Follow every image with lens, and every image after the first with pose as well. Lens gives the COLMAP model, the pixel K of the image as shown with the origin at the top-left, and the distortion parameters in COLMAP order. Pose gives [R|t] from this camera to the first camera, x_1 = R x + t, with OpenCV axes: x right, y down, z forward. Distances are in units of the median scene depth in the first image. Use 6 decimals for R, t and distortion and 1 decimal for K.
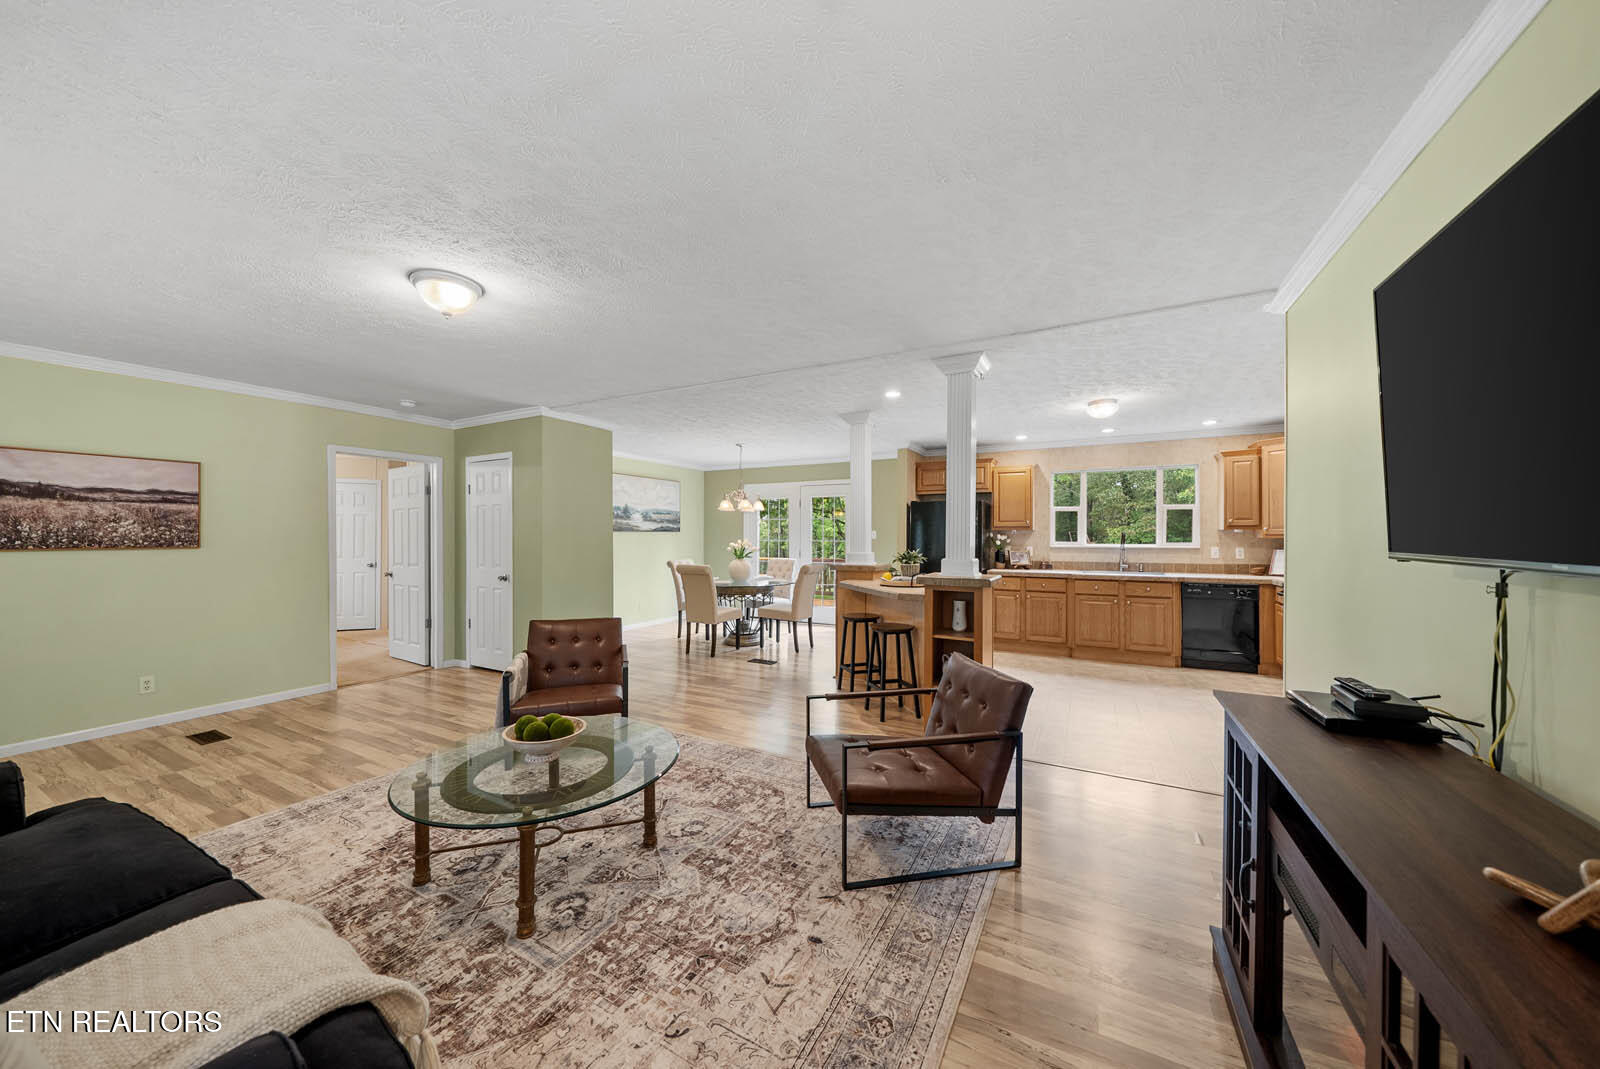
lens RADIAL K [[552.8, 0, 800.0], [0, 552.8, 534.5], [0, 0, 1]] dist [-0.000624, -0.000090]
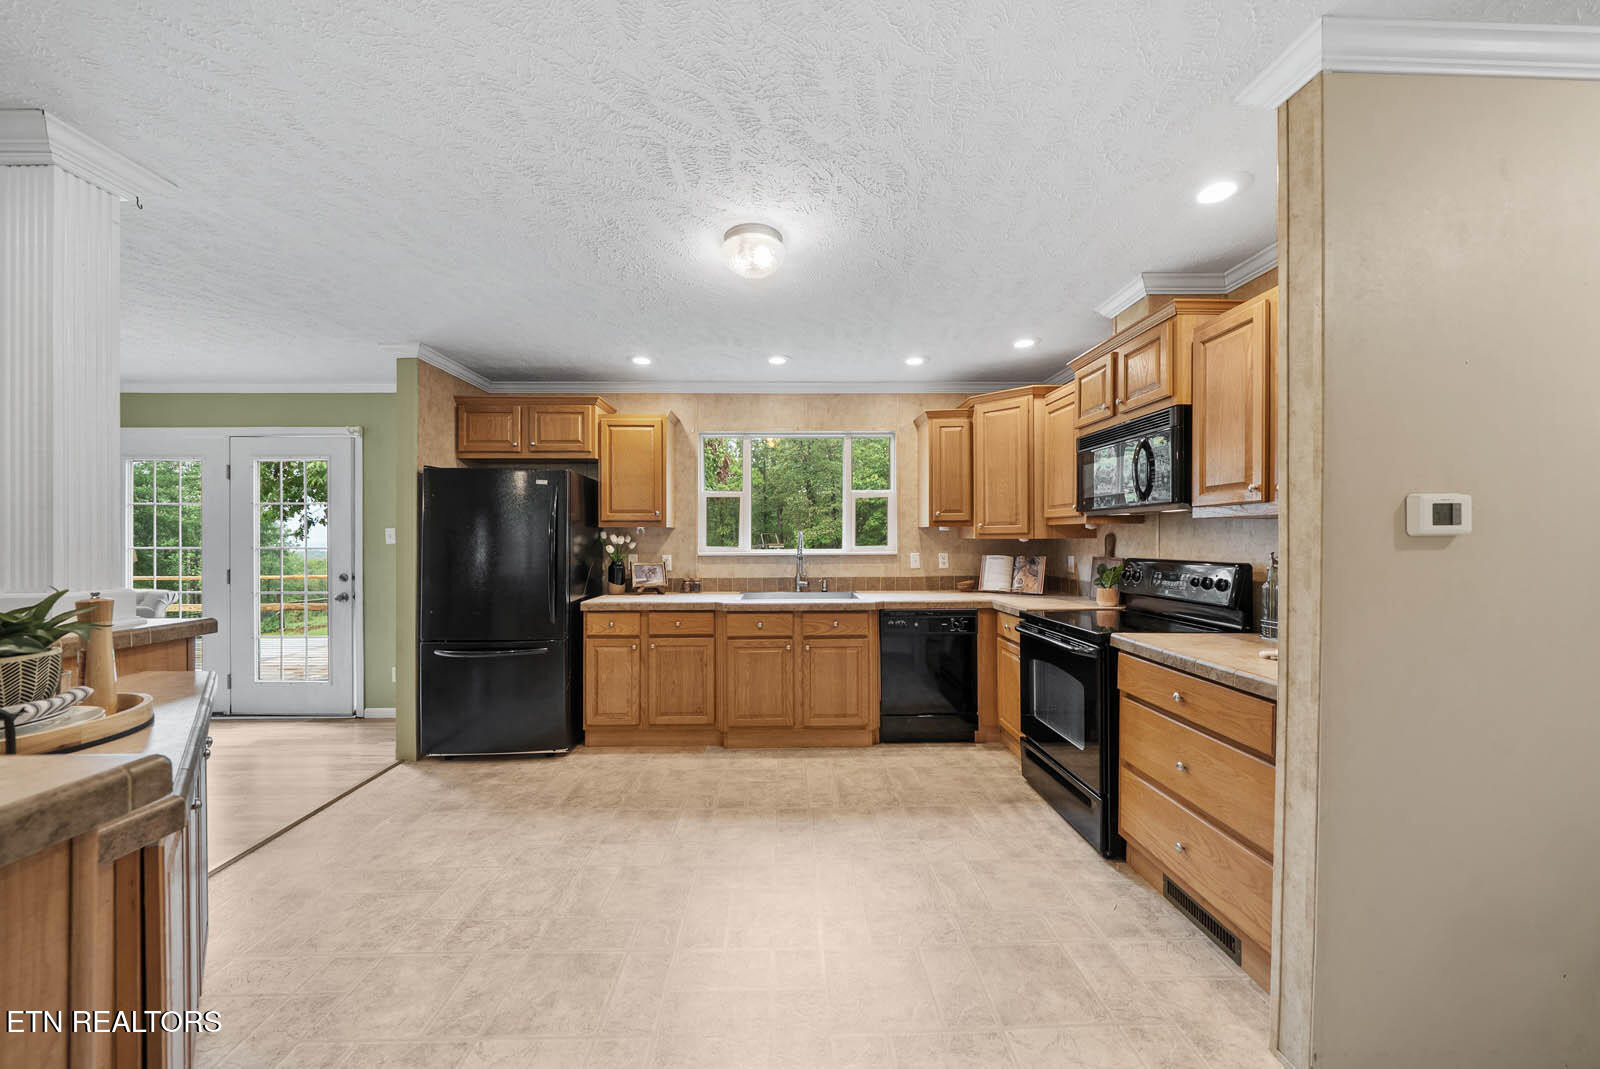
lens RADIAL K [[552.8, 0, 800.0], [0, 552.8, 534.5], [0, 0, 1]] dist [-0.000624, -0.000090]
pose [[0.870503, 0.000746, 0.492162, 0.277115], [0.002034, 0.999985, -0.005113, 0.003518], [-0.492159, 0.005452, 0.870488, 0.456859]]
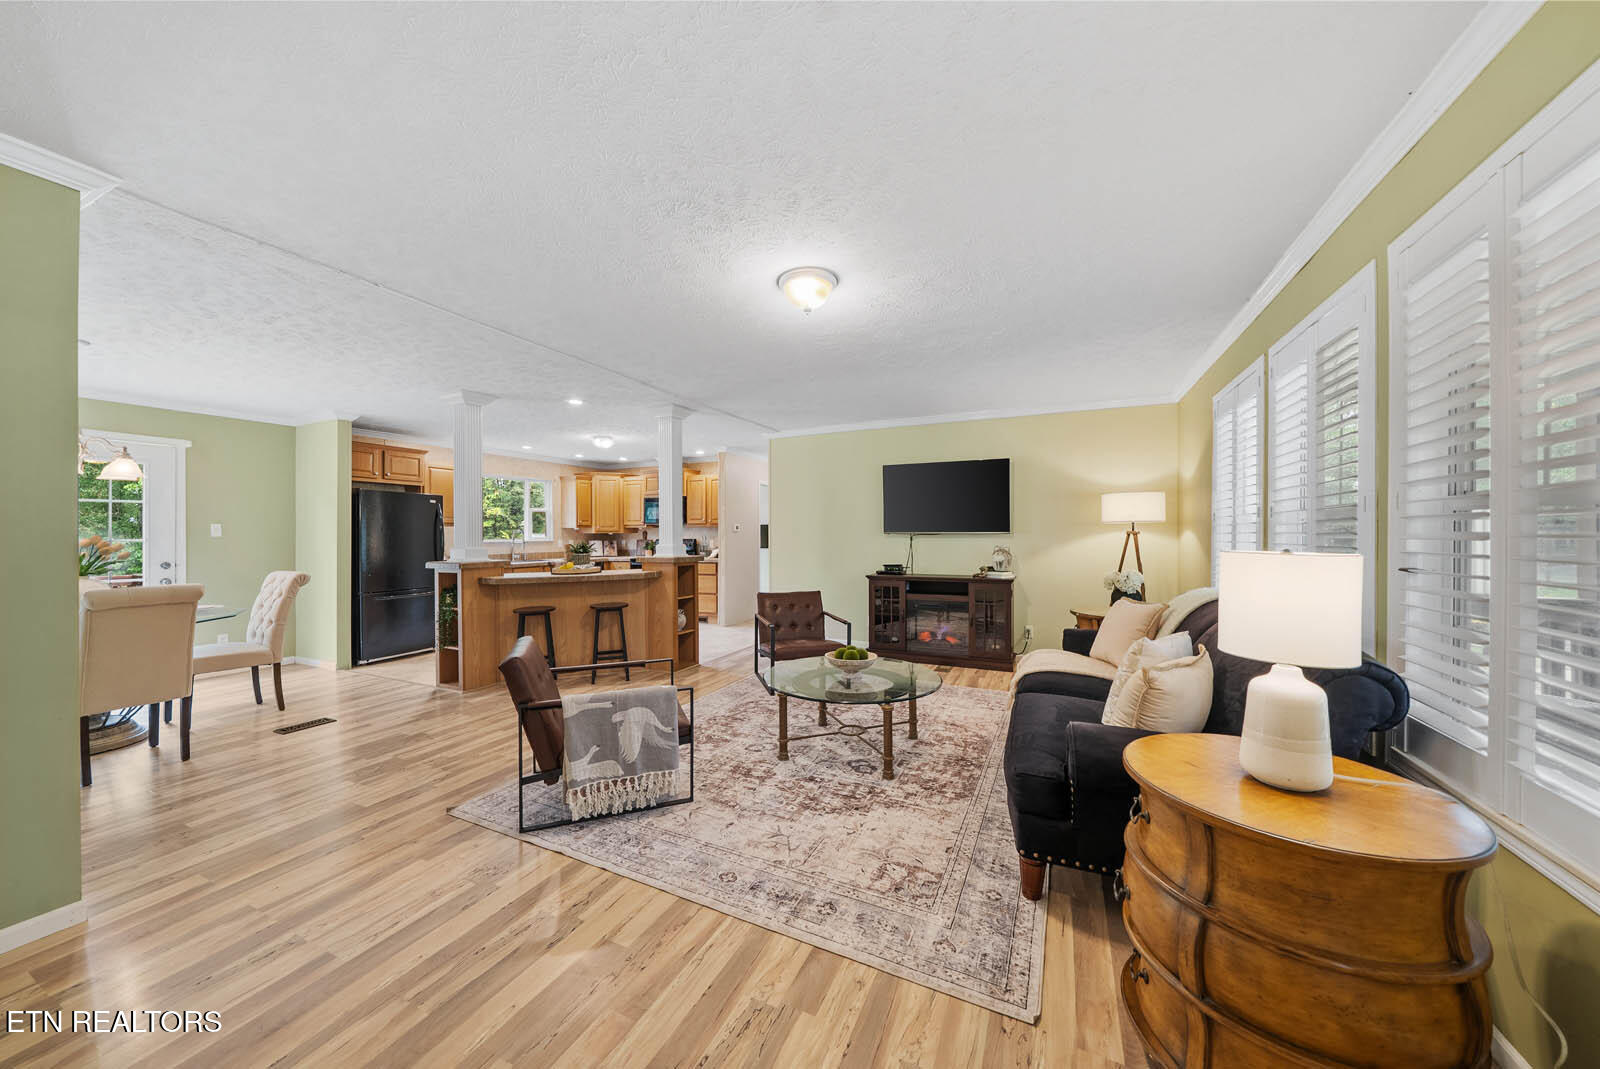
lens RADIAL K [[532.2, 0, 800.0], [0, 532.2, 534.5], [0, 0, 1]] dist [-0.000137, -0.000018]
pose [[-0.043508, 0.000537, 0.999053, -0.659222], [0.004735, 0.999989, -0.000332, 0.011665], [-0.999042, 0.004716, -0.043510, 0.424372]]
